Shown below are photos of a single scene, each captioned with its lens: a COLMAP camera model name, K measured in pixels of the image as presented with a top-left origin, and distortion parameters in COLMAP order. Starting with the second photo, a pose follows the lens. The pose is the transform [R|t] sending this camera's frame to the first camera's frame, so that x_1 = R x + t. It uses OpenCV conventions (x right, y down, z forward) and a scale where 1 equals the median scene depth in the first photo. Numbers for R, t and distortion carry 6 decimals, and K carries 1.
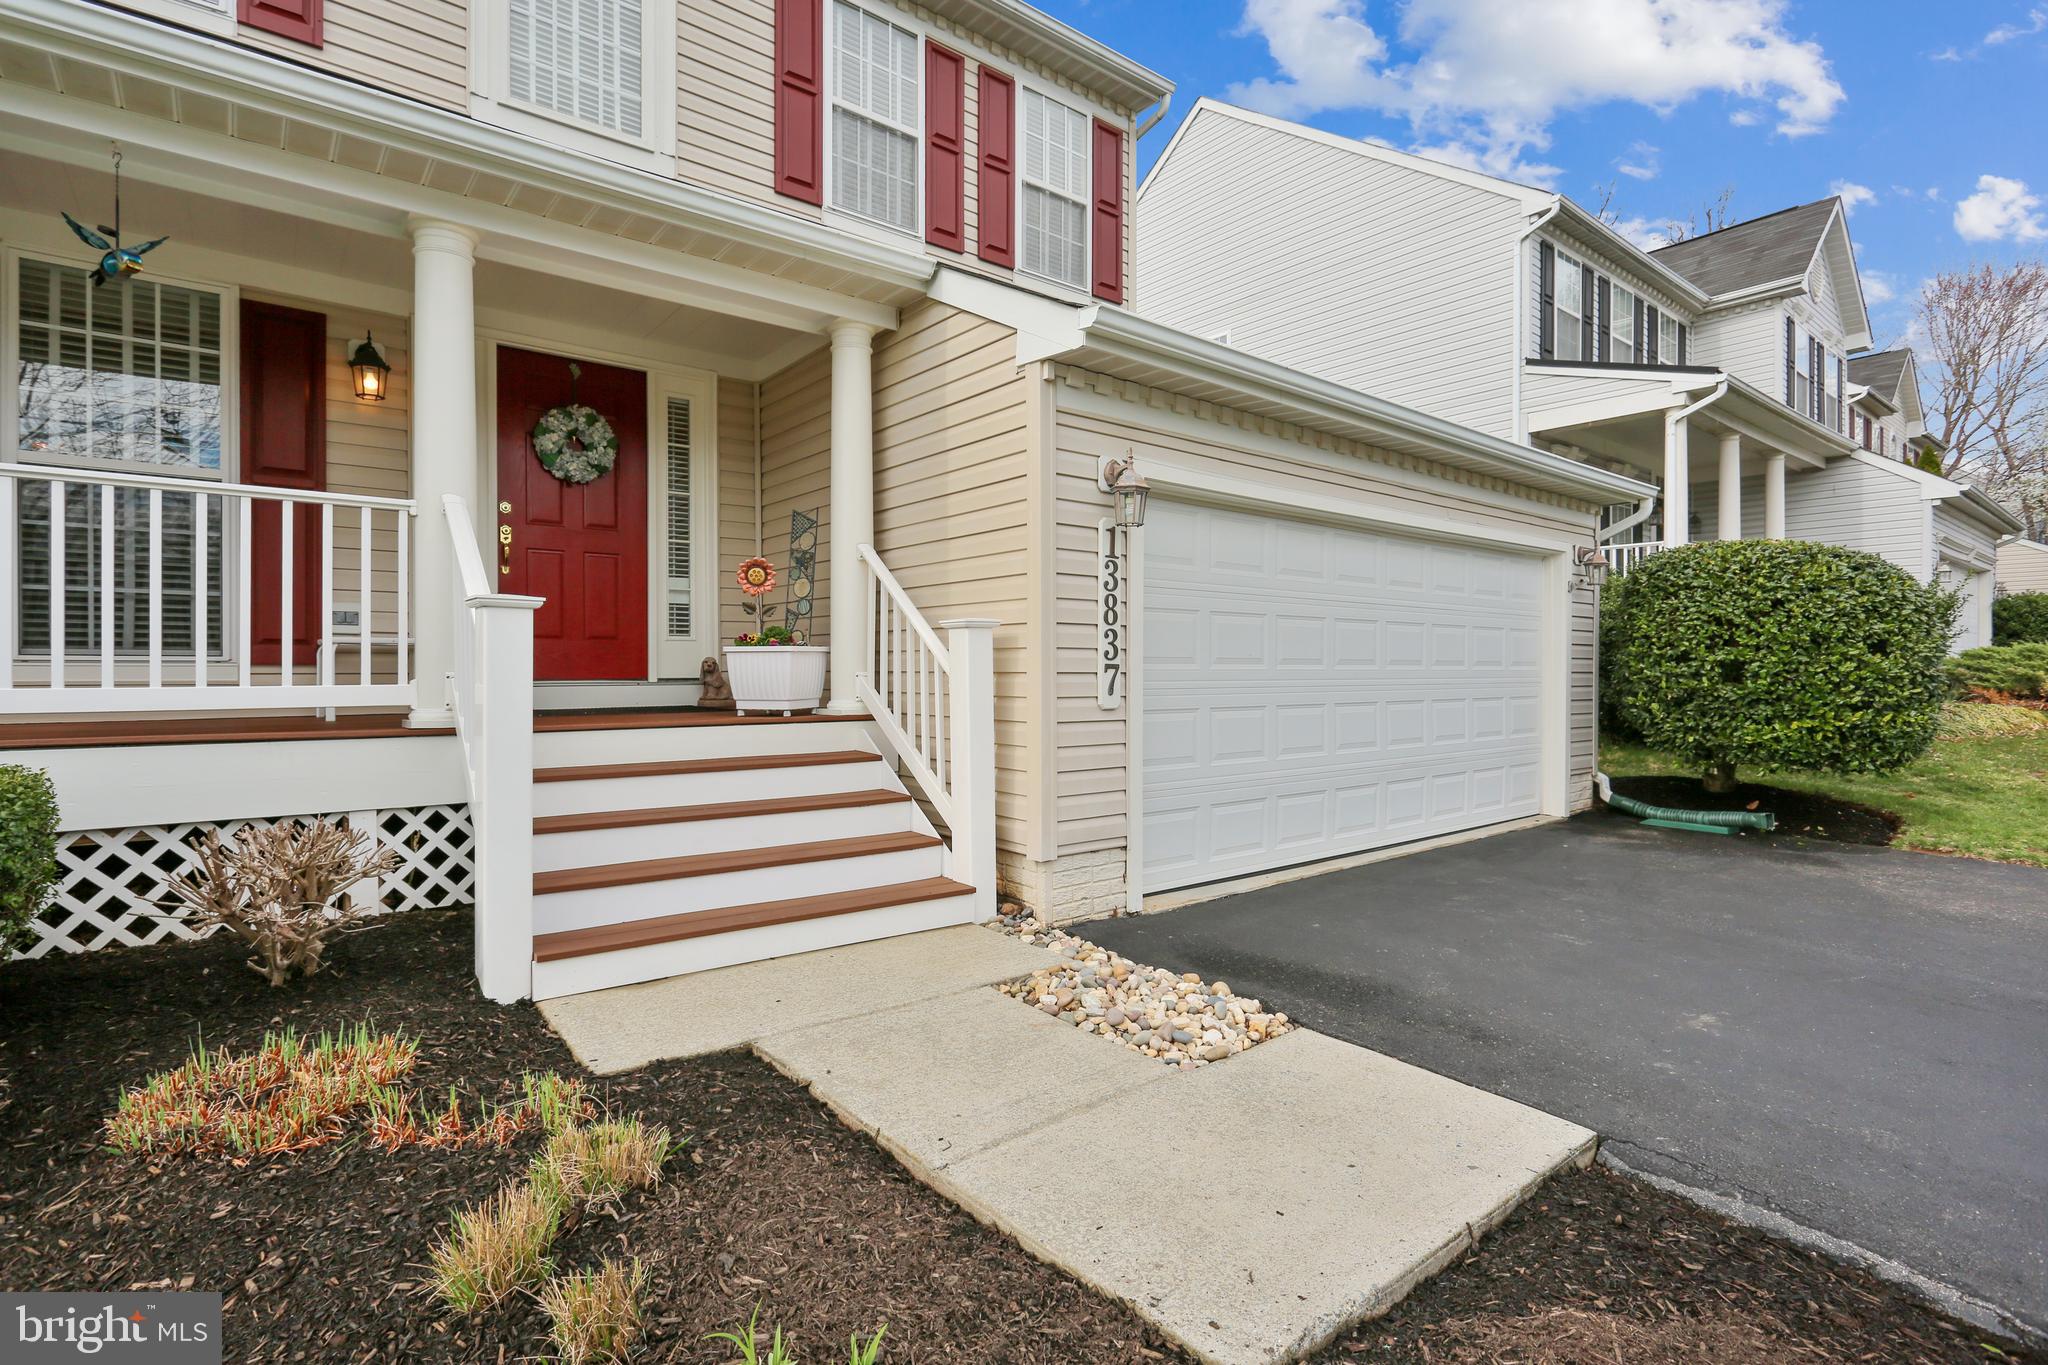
lens RADIAL K [[964.5, 0, 1007.7], [0, 964.5, 676.9], [0, 0, 1]] dist [-0.010384, 0.002143]
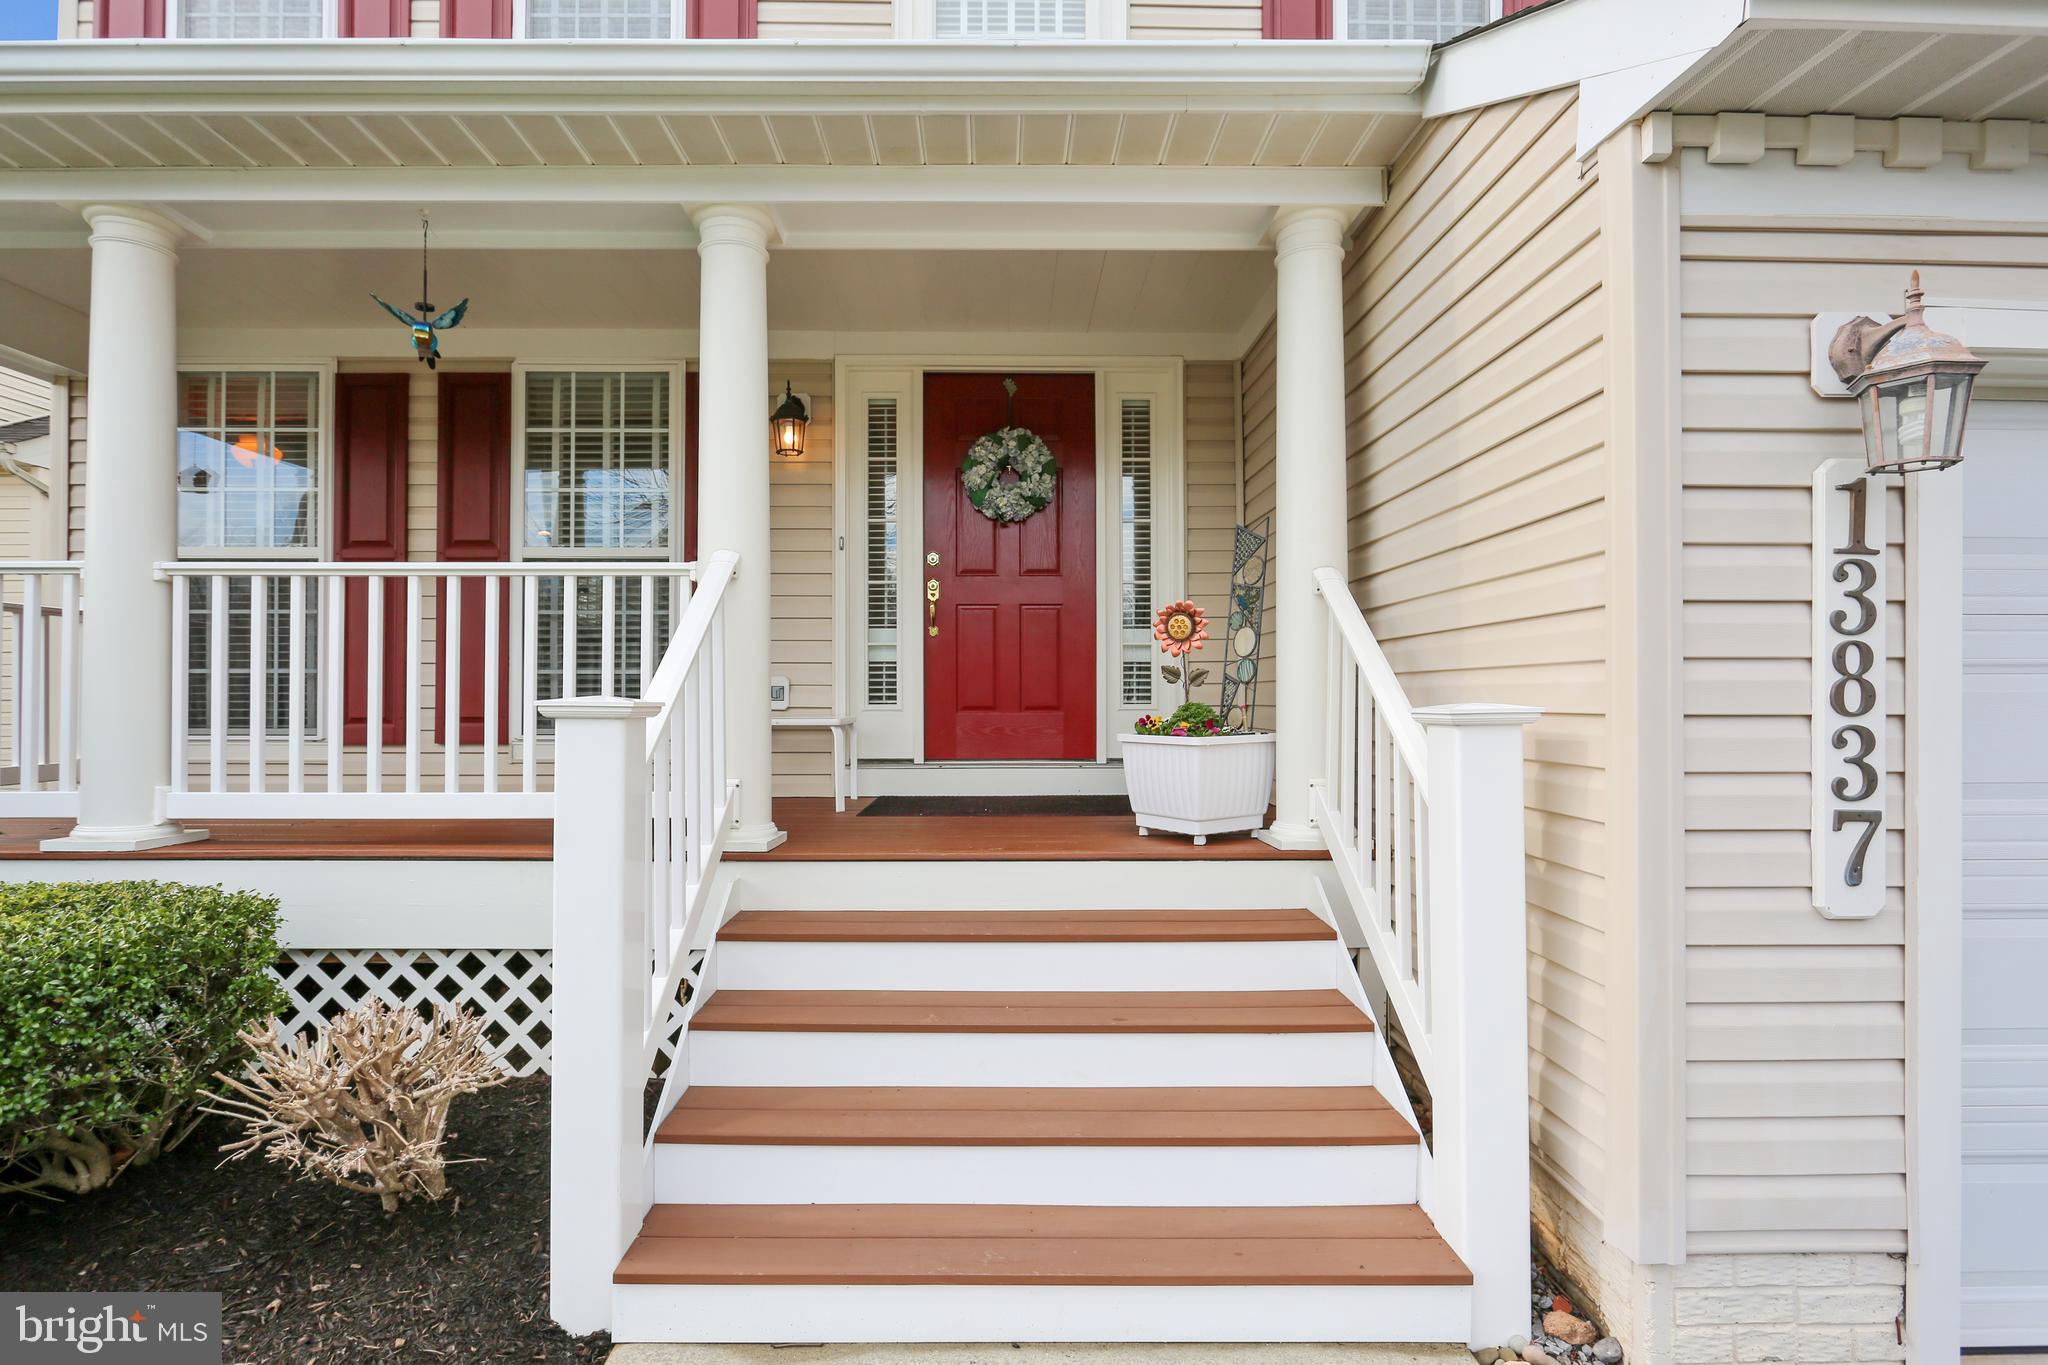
lens RADIAL K [[964.5, 0, 1006.0], [0, 964.5, 696.2], [0, 0, 1]] dist [-0.010384, 0.002143]
pose [[0.790868, -0.001576, -0.611985, 0.059421], [-0.008041, 0.999884, -0.012967, -0.045431], [0.611934, 0.015176, 0.790763, 0.379395]]
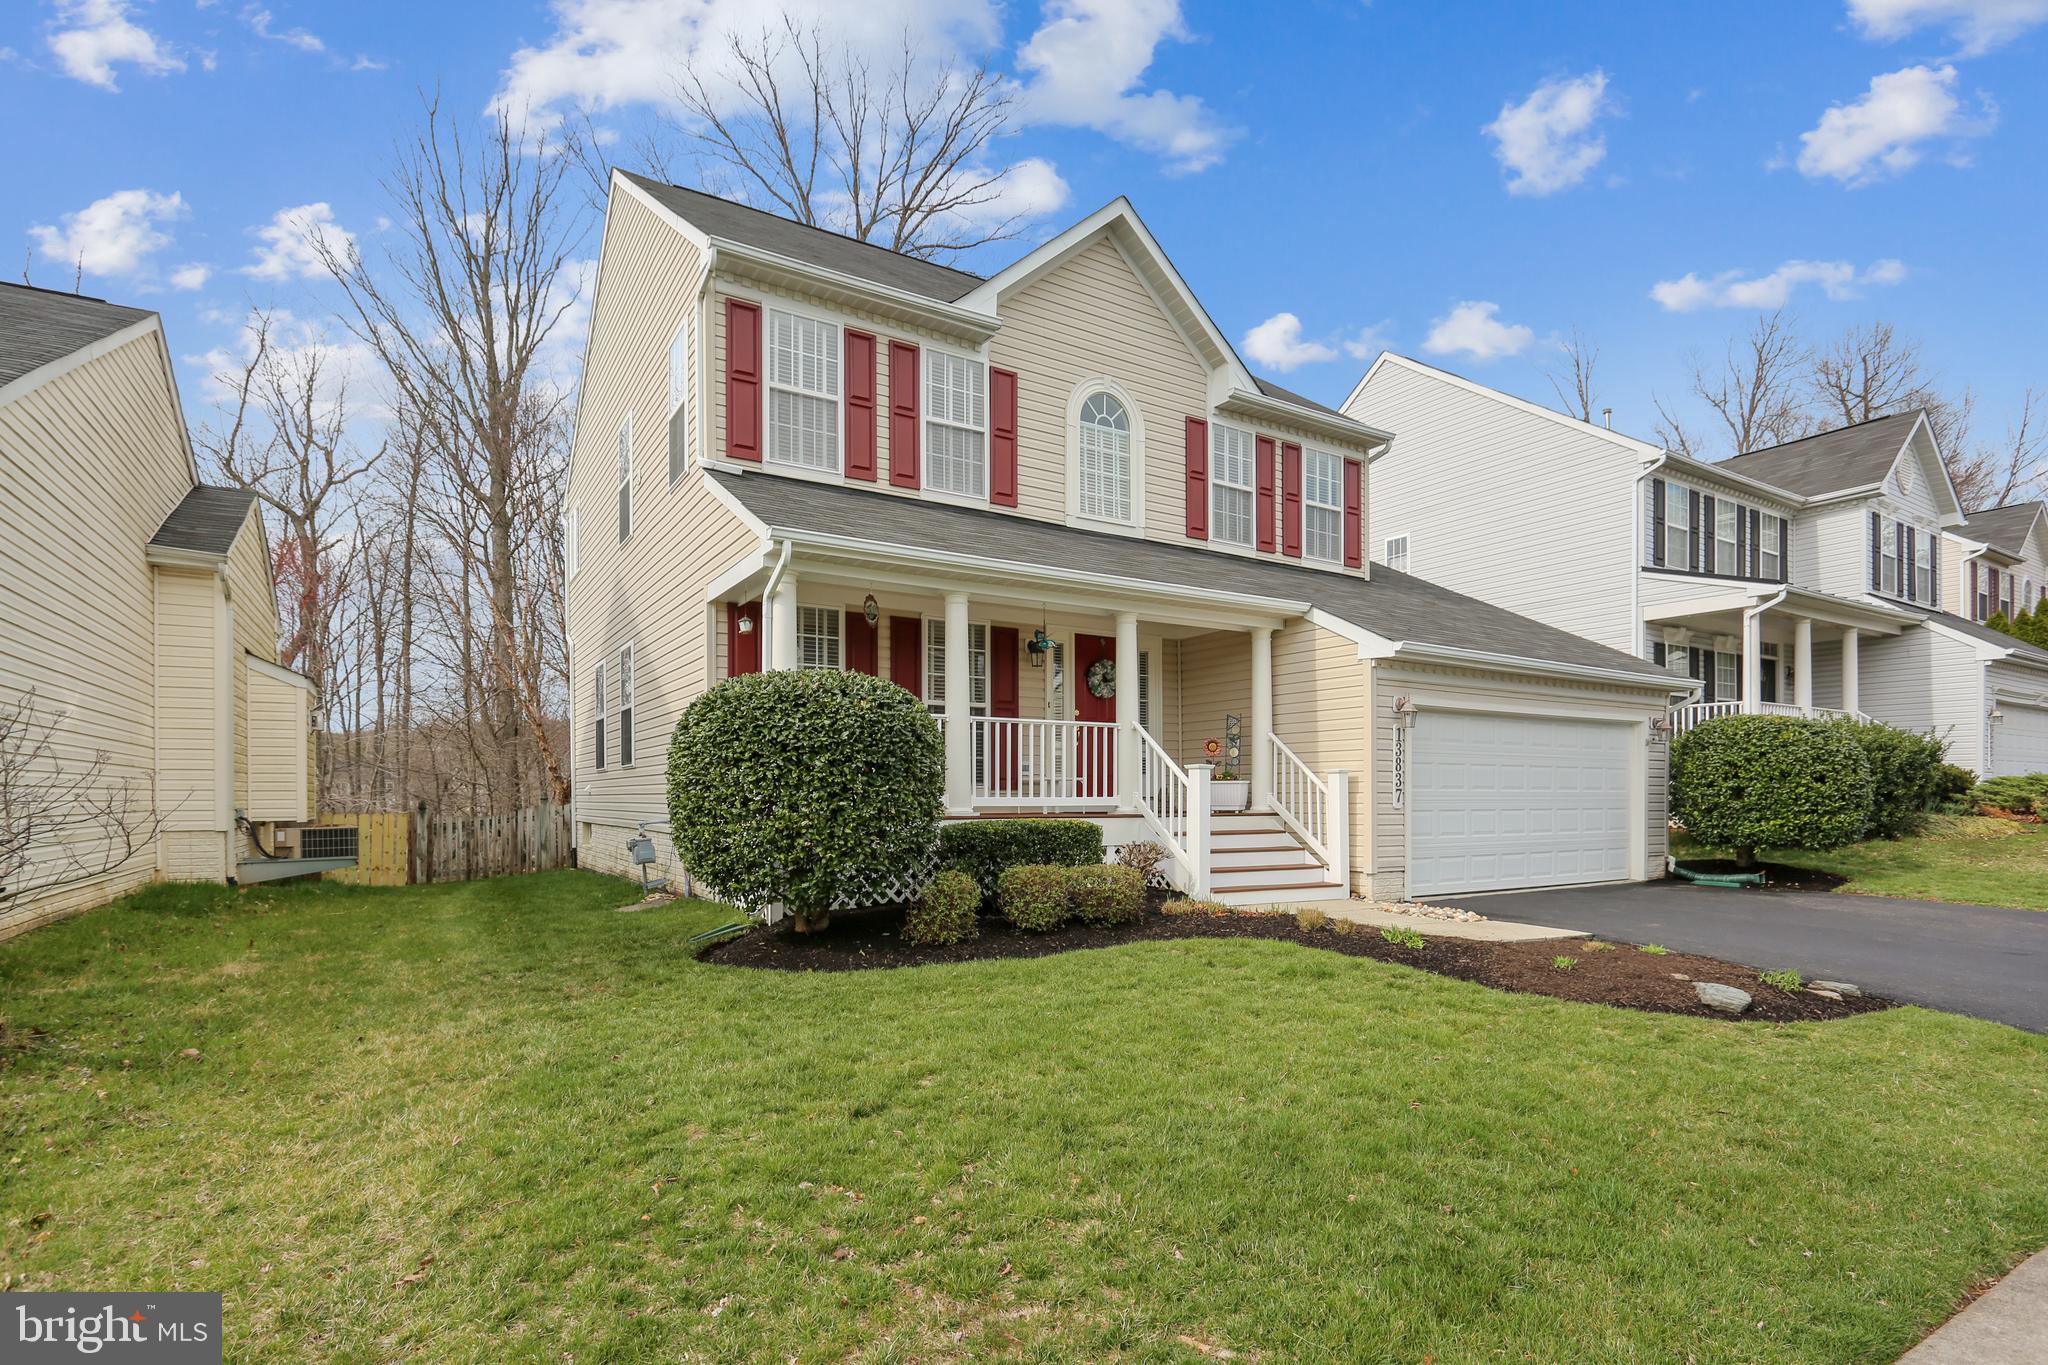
lens RADIAL K [[964.5, 0, 1028.7], [0, 964.5, 794.4], [0, 0, 1]] dist [-0.010384, 0.002143]
pose [[0.993048, -0.000390, -0.117708, -0.403159], [-0.000720, 0.999956, -0.009393, 0.018162], [0.117706, 0.009412, 0.993004, -1.102339]]
